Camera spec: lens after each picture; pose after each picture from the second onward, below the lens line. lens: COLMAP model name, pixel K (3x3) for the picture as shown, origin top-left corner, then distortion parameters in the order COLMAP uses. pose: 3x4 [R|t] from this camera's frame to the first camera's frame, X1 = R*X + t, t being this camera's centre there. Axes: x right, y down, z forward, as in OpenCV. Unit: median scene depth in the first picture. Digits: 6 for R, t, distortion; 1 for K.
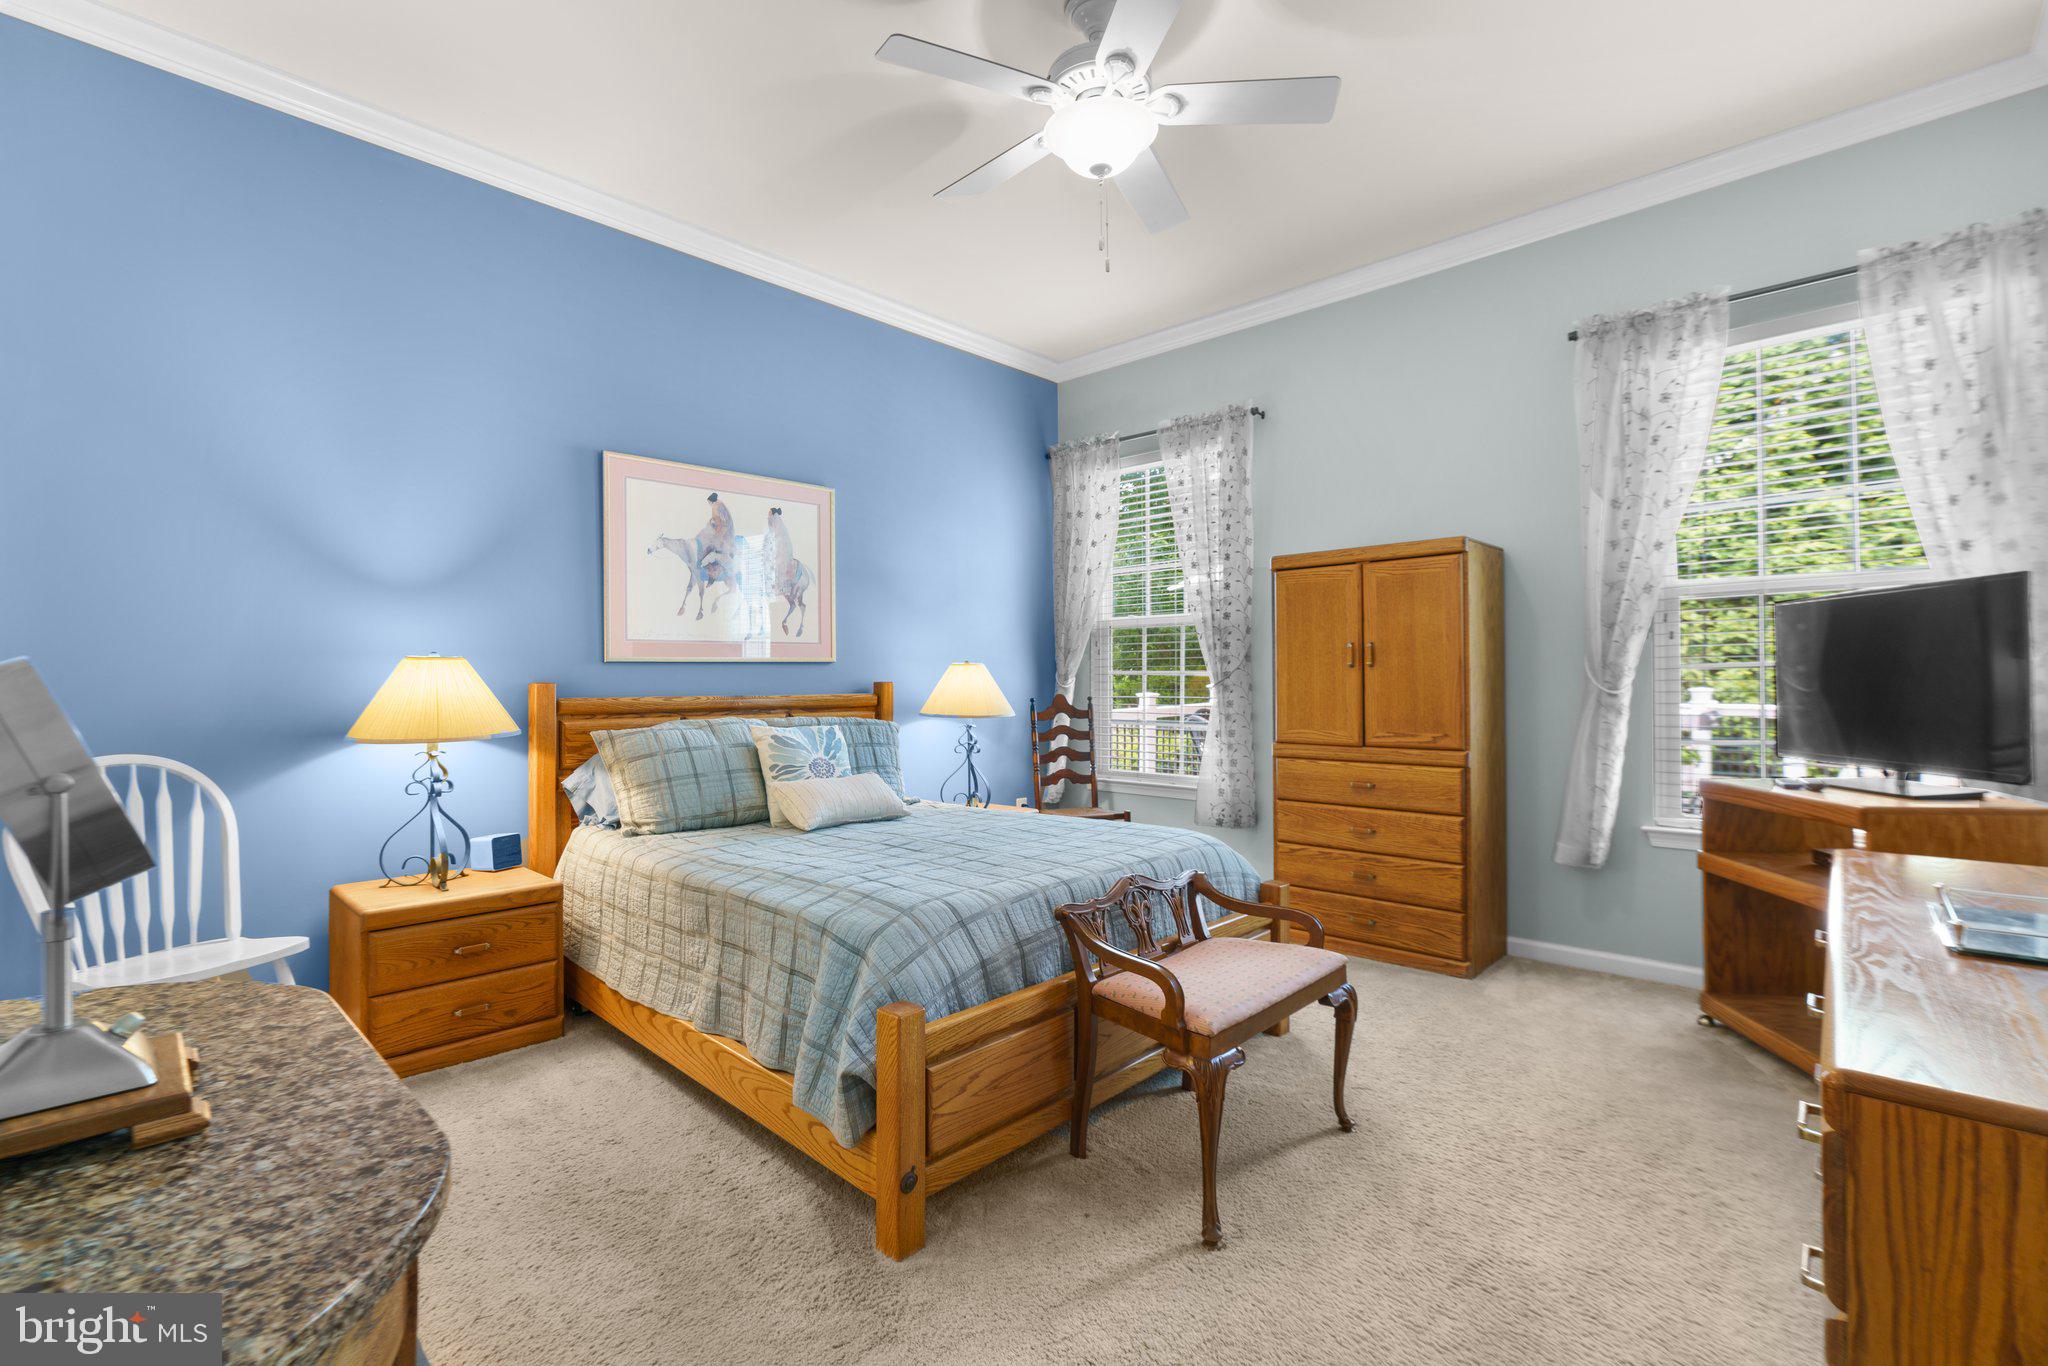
lens RADIAL K [[932.5, 0, 1015.8], [0, 932.5, 687.2], [0, 0, 1]] dist [-0.015522, 0.005112]
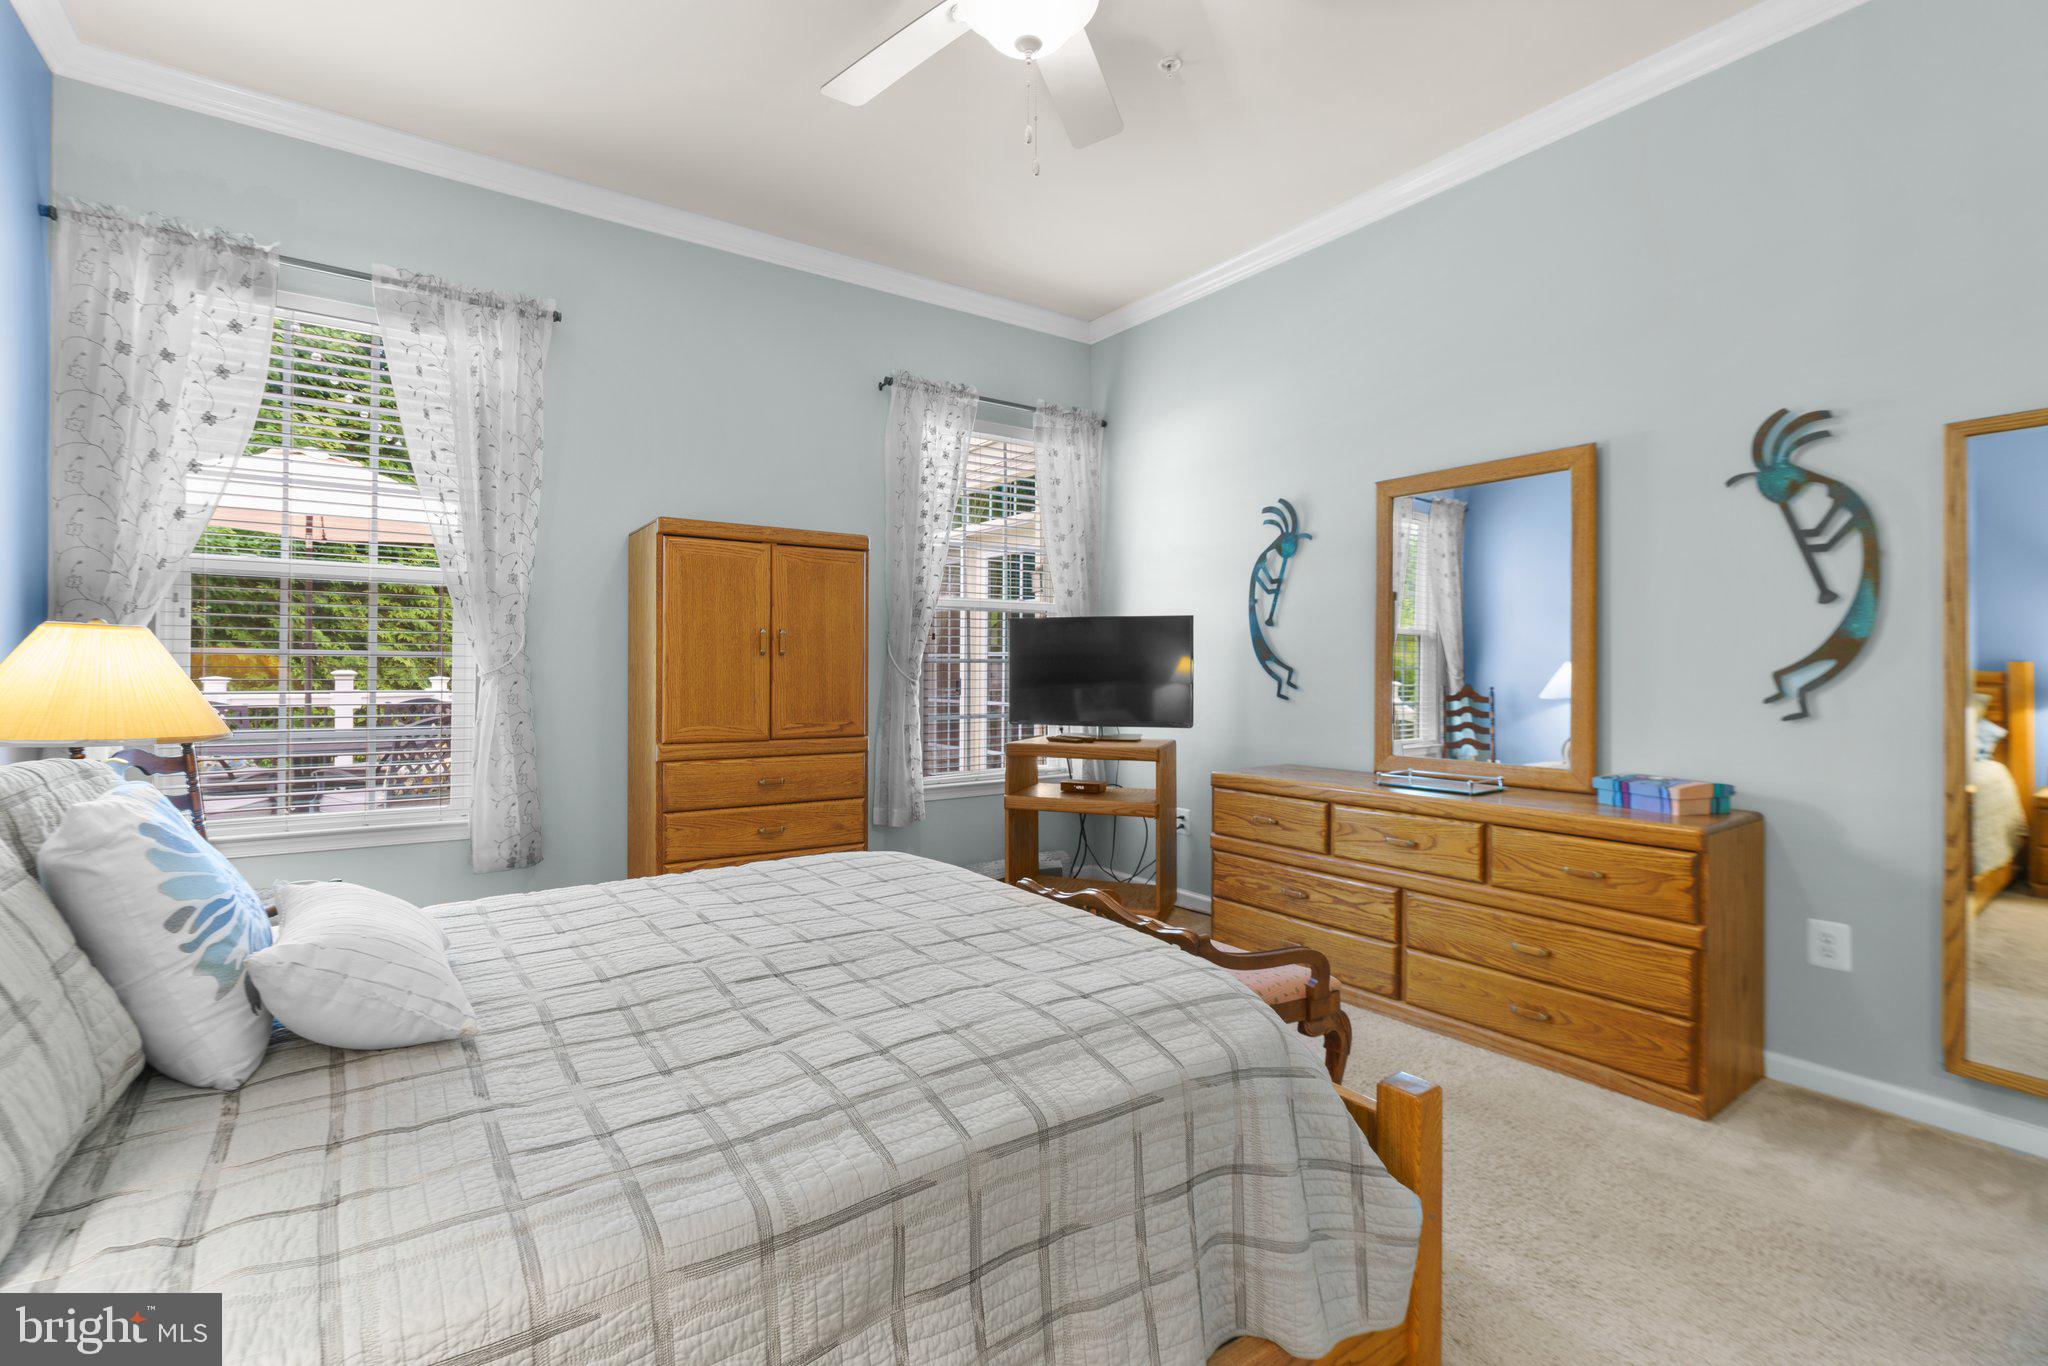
lens RADIAL K [[914.2, 0, 1011.1], [0, 914.2, 663.8], [0, 0, 1]] dist [-0.015841, 0.000019]
pose [[0.194314, 0.010626, 0.980882, -0.494358], [-0.002245, 0.999944, -0.010388, -0.004057], [-0.980937, -0.000183, 0.194327, 0.599914]]
